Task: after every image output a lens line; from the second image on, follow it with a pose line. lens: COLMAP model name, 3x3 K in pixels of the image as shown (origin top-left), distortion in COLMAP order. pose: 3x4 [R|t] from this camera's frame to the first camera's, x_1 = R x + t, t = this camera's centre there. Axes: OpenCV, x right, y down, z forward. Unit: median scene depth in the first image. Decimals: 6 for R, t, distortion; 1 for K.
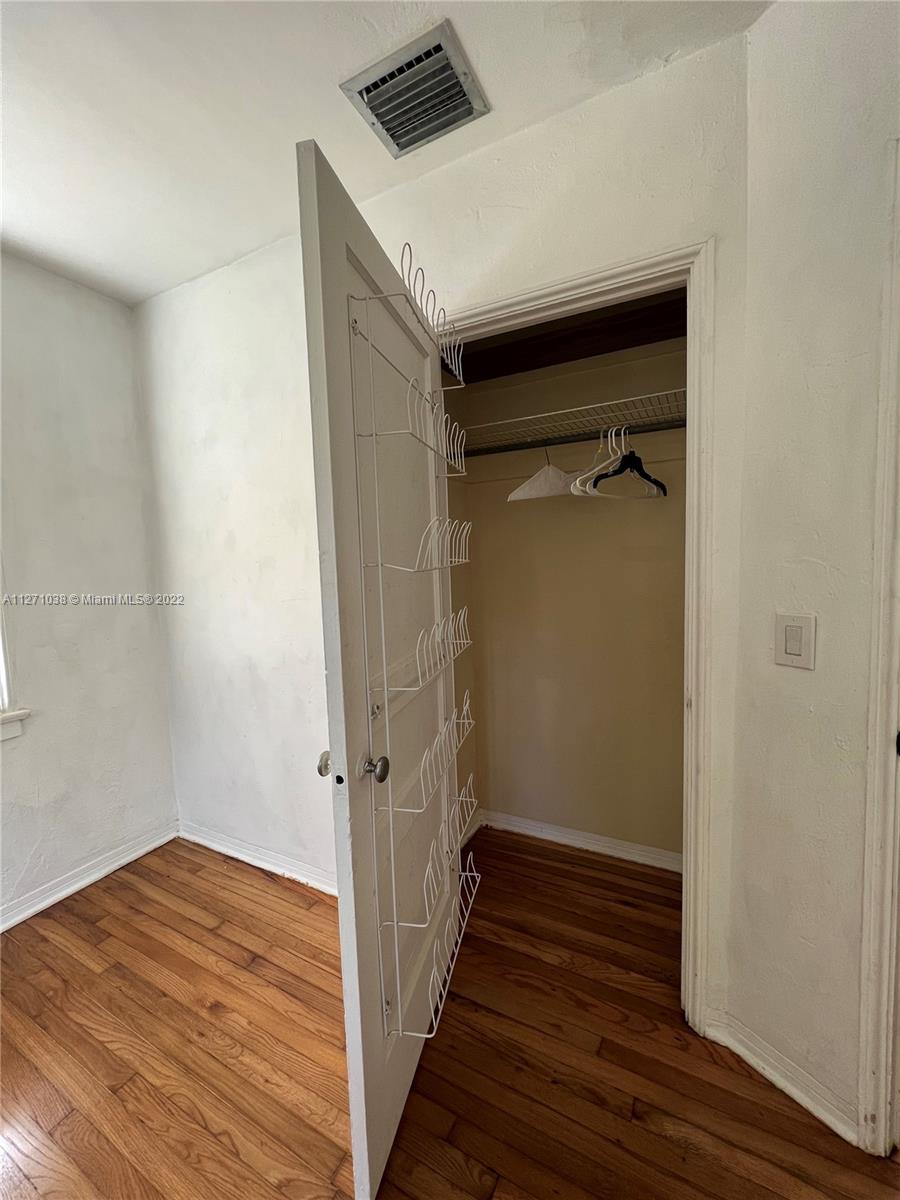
lens RADIAL K [[479.1, 0, 451.1], [0, 479.1, 598.3], [0, 0, 1]] dist [-0.002305, 0.000684]
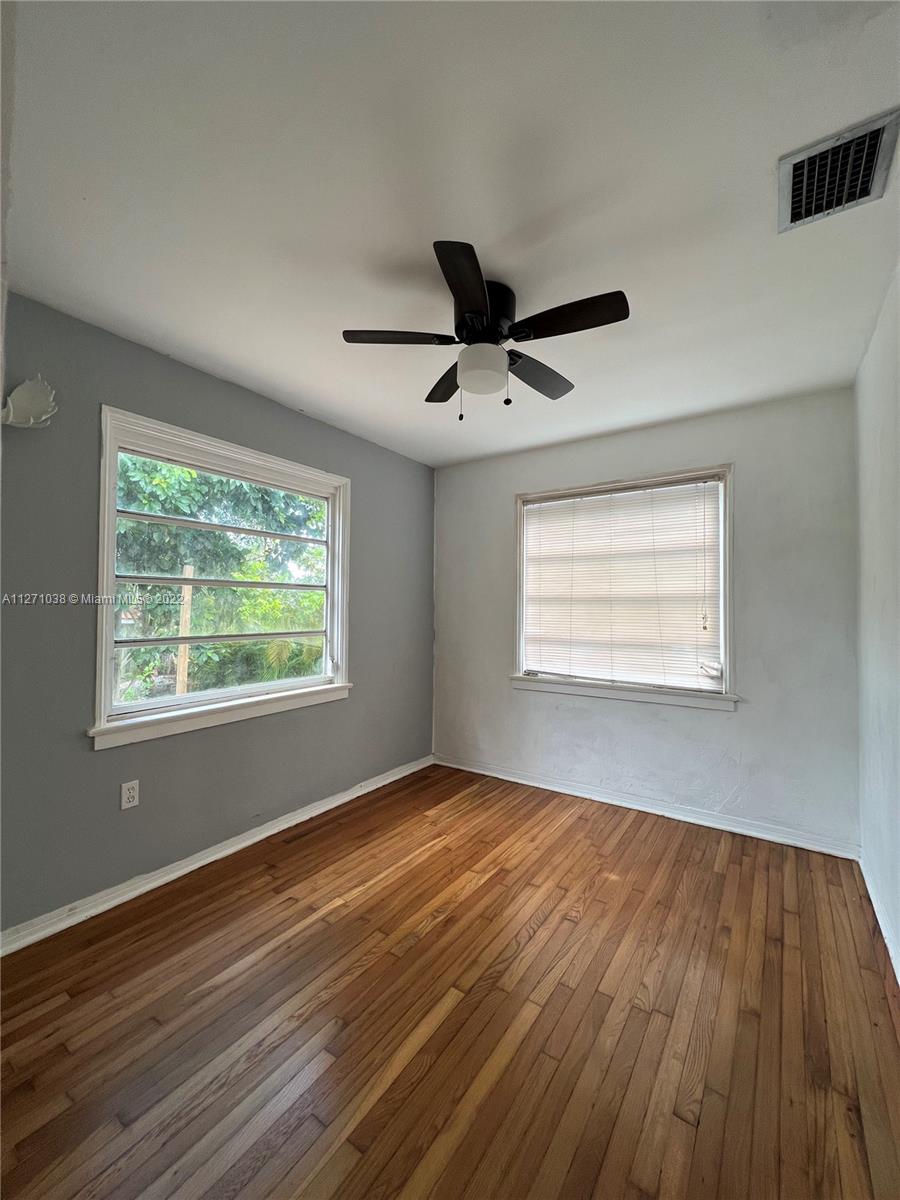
lens RADIAL K [[479.1, 0, 451.1], [0, 479.1, 598.3], [0, 0, 1]] dist [-0.002305, 0.000684]
pose [[-0.114887, 0.014429, -0.993274, 0.838630], [-0.083091, 0.996251, 0.024083, -0.044796], [0.989897, 0.085299, -0.113257, 0.268025]]
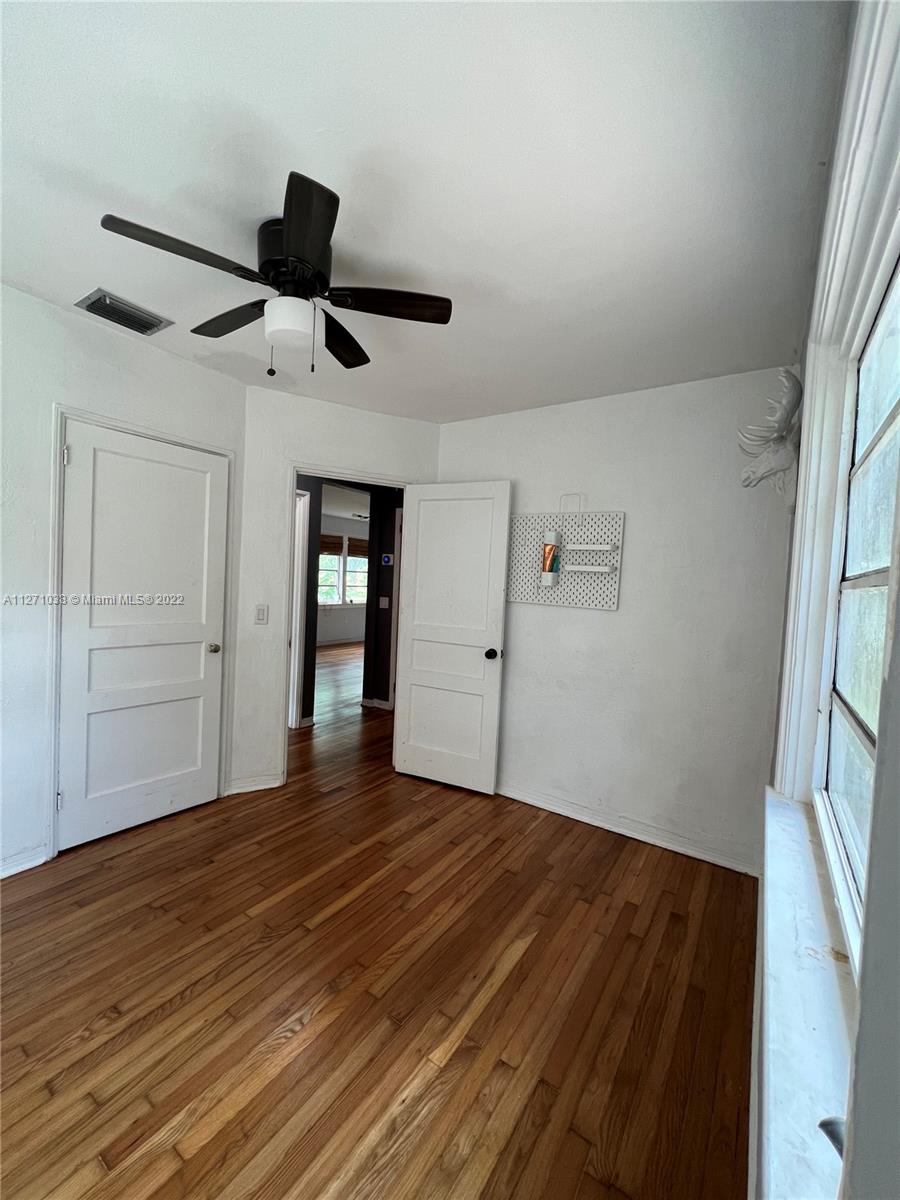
lens RADIAL K [[479.1, 0, 451.1], [0, 479.1, 598.3], [0, 0, 1]] dist [-0.002305, 0.000684]
pose [[0.104073, 0.001696, 0.994568, -1.283717], [0.025535, 0.999664, -0.004377, 0.022320], [-0.994242, 0.025852, 0.103994, -0.251308]]
